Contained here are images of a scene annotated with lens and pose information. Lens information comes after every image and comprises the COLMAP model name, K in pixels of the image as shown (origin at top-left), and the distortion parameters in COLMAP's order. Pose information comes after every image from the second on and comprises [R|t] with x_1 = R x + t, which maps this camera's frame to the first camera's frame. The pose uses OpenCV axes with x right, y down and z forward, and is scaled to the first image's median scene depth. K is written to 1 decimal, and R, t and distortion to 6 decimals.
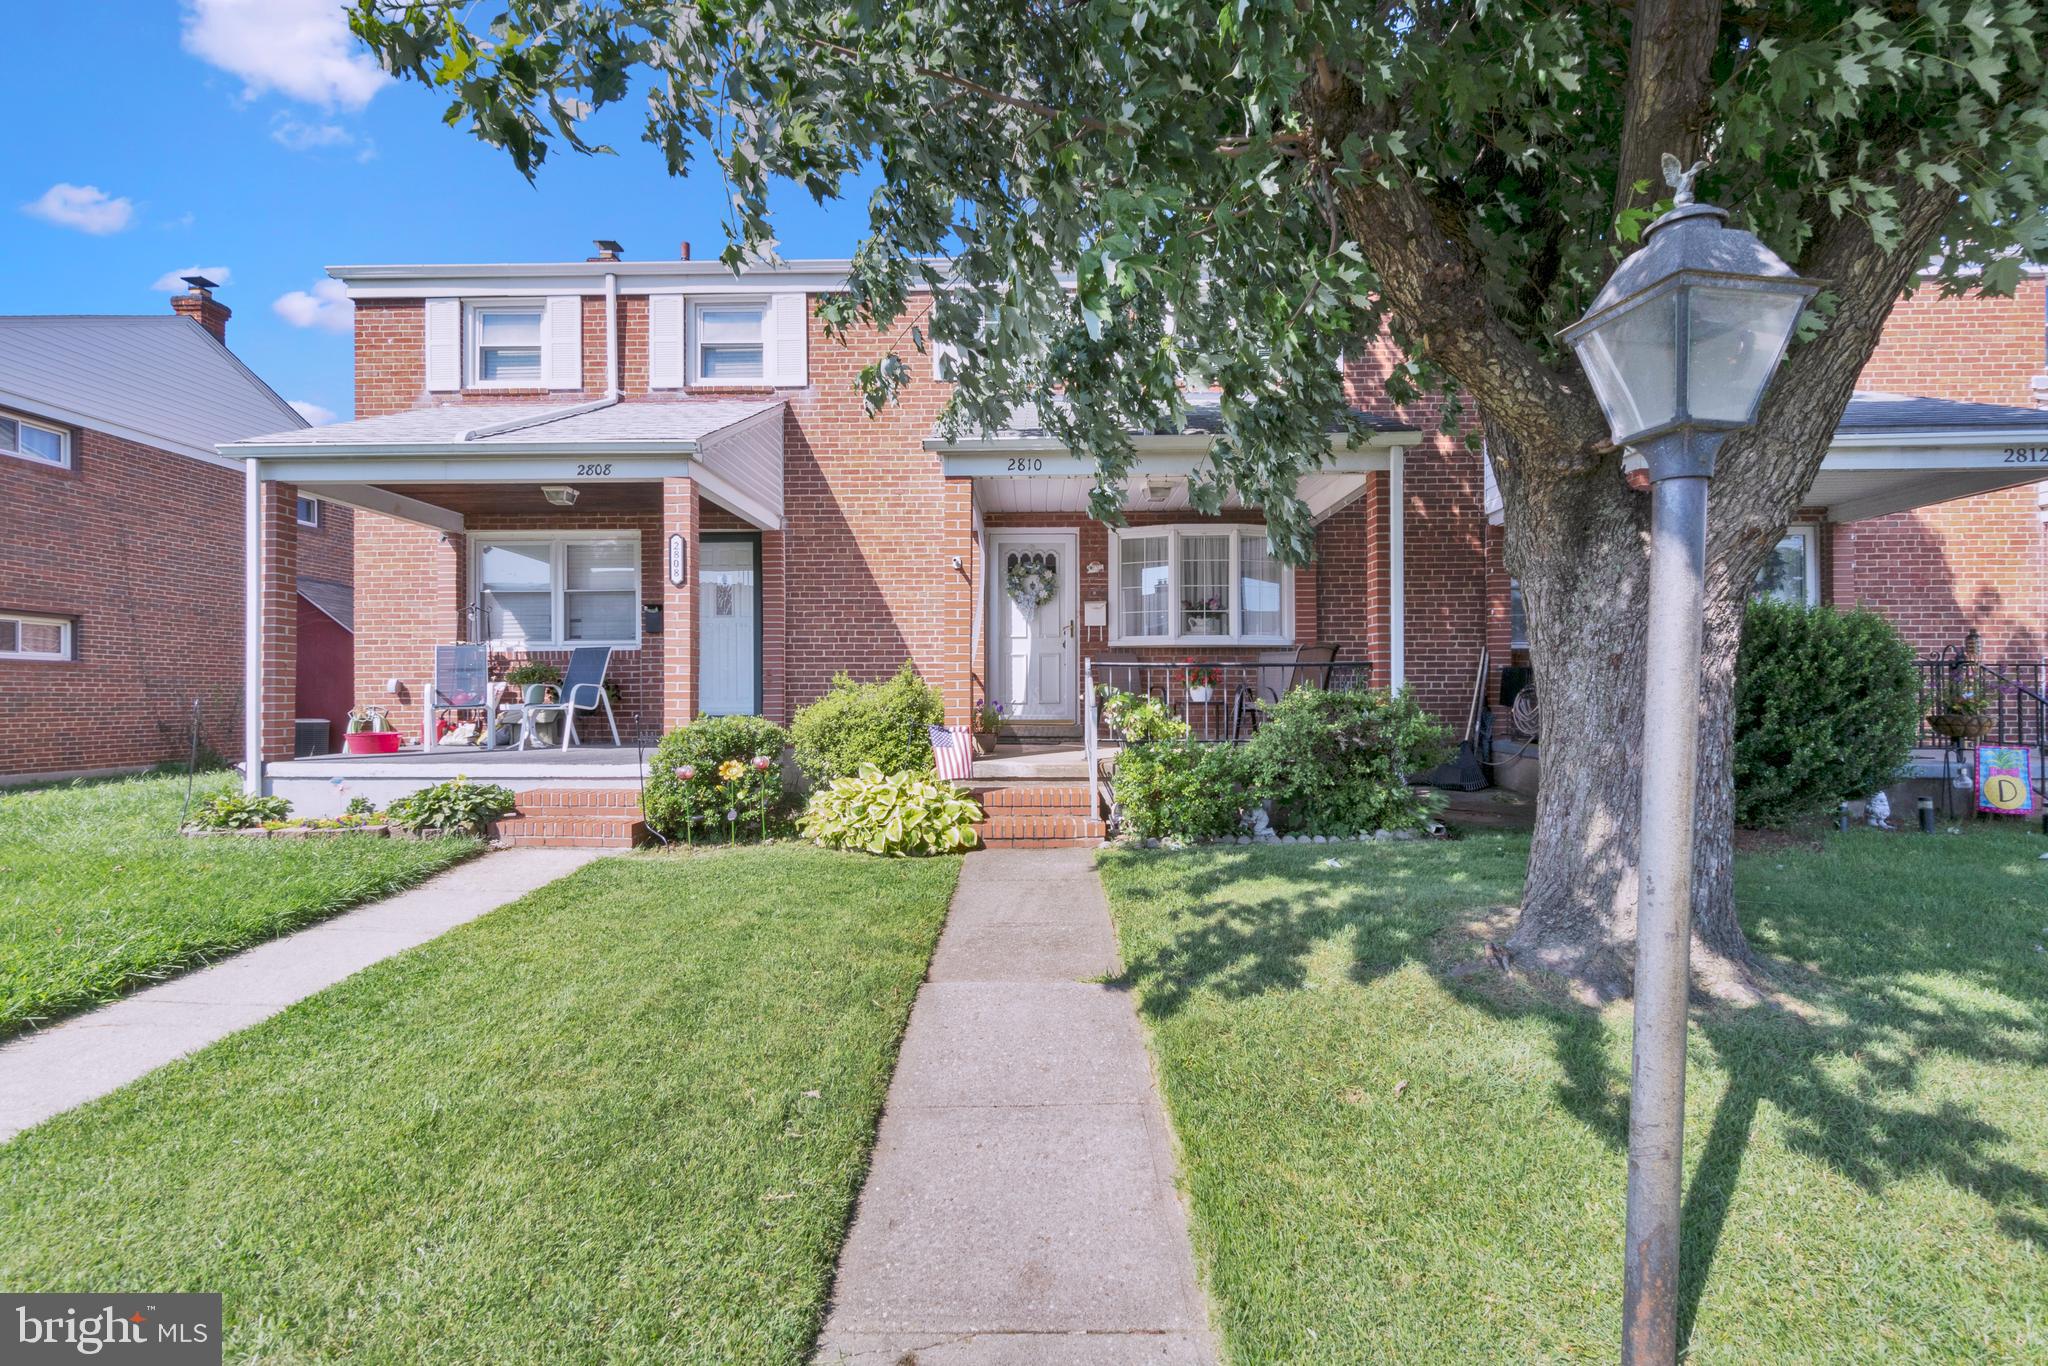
lens RADIAL K [[897.8, 0, 1037.0], [0, 897.8, 685.1], [0, 0, 1]] dist [0.001758, -0.001611]
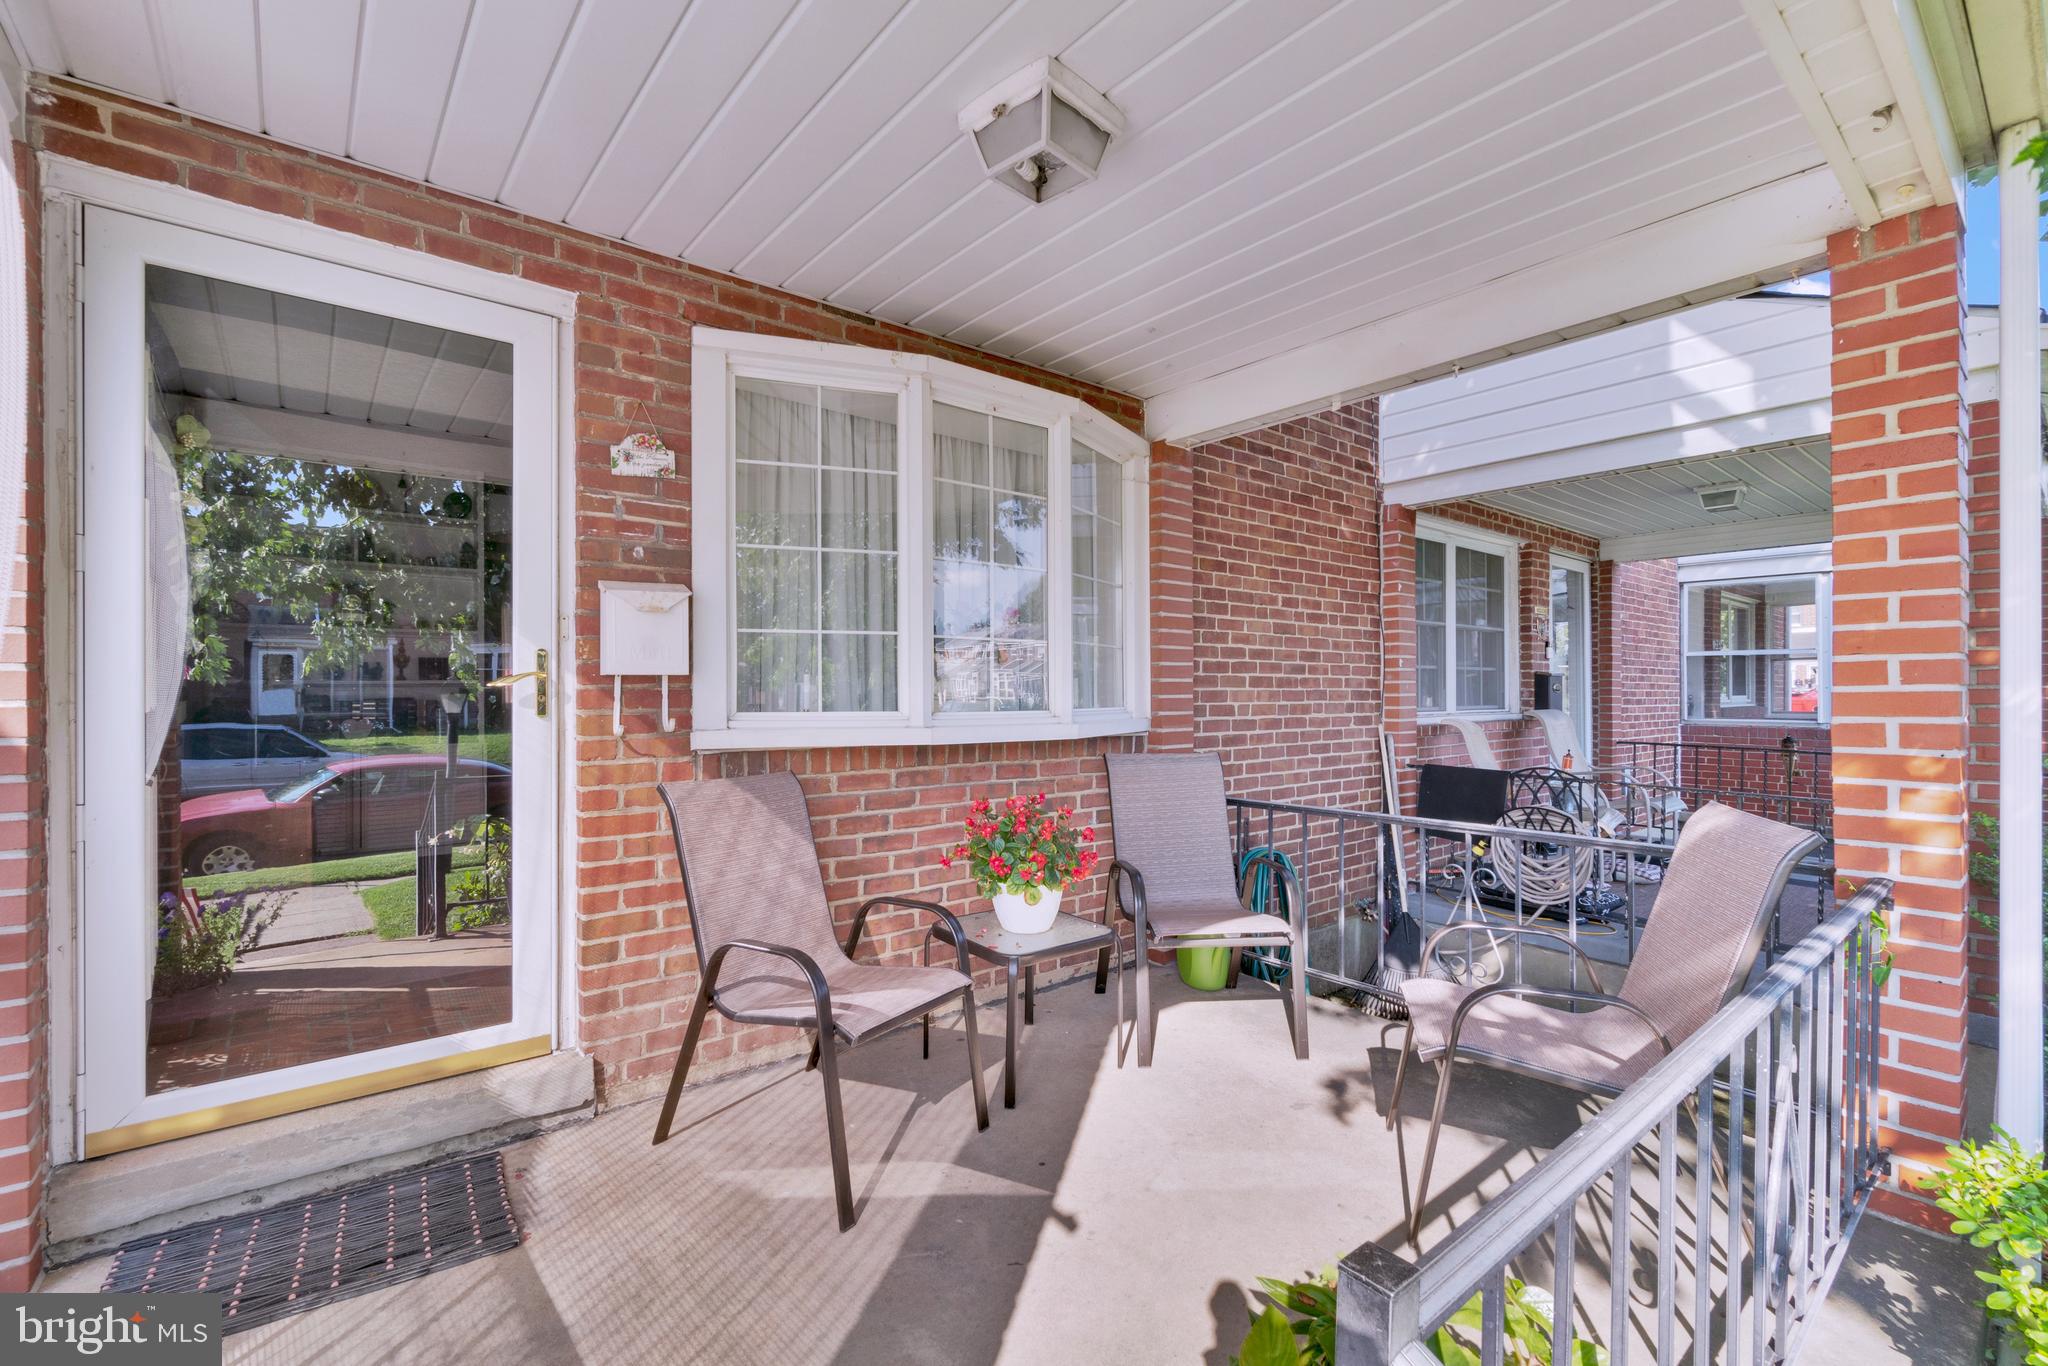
lens RADIAL K [[897.8, 0, 1022.9], [0, 897.8, 694.8], [0, 0, 1]] dist [0.001758, -0.001611]
pose [[0.779227, 0.002476, 0.626737, -0.024664], [-0.004272, 0.999990, 0.001360, -0.102245], [-0.626727, -0.003737, 0.779230, 1.204901]]
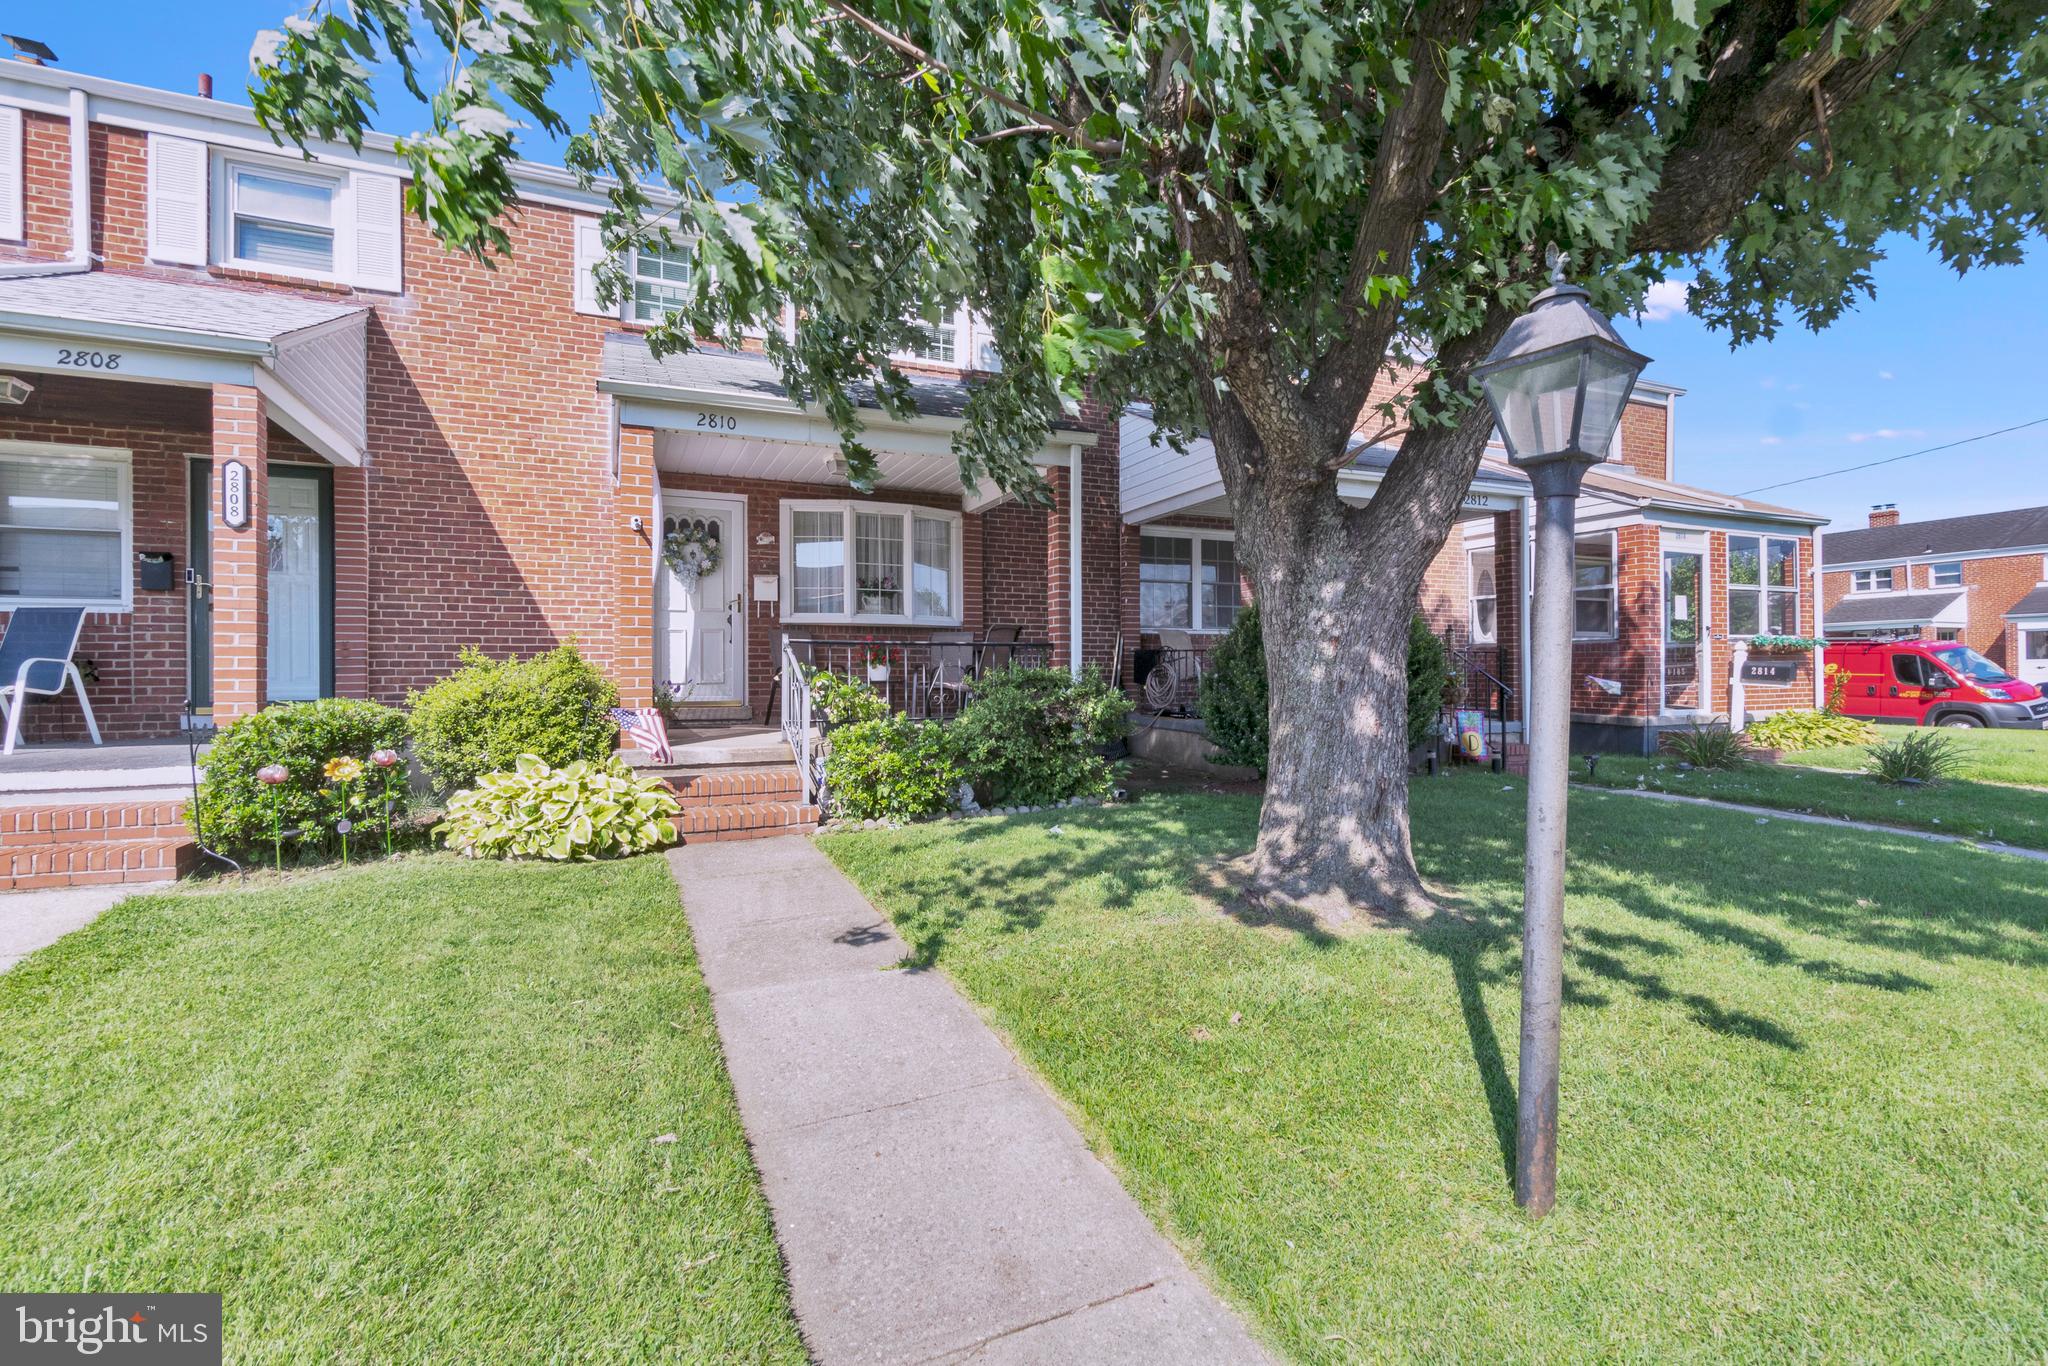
lens RADIAL K [[897.8, 0, 1054.9], [0, 897.8, 667.7], [0, 0, 1]] dist [0.001758, -0.001611]
pose [[0.908520, 0.002228, 0.417836, -0.088451], [-0.003183, 0.999994, 0.001589, 0.002767], [-0.417830, -0.002774, 0.908521, 0.025564]]
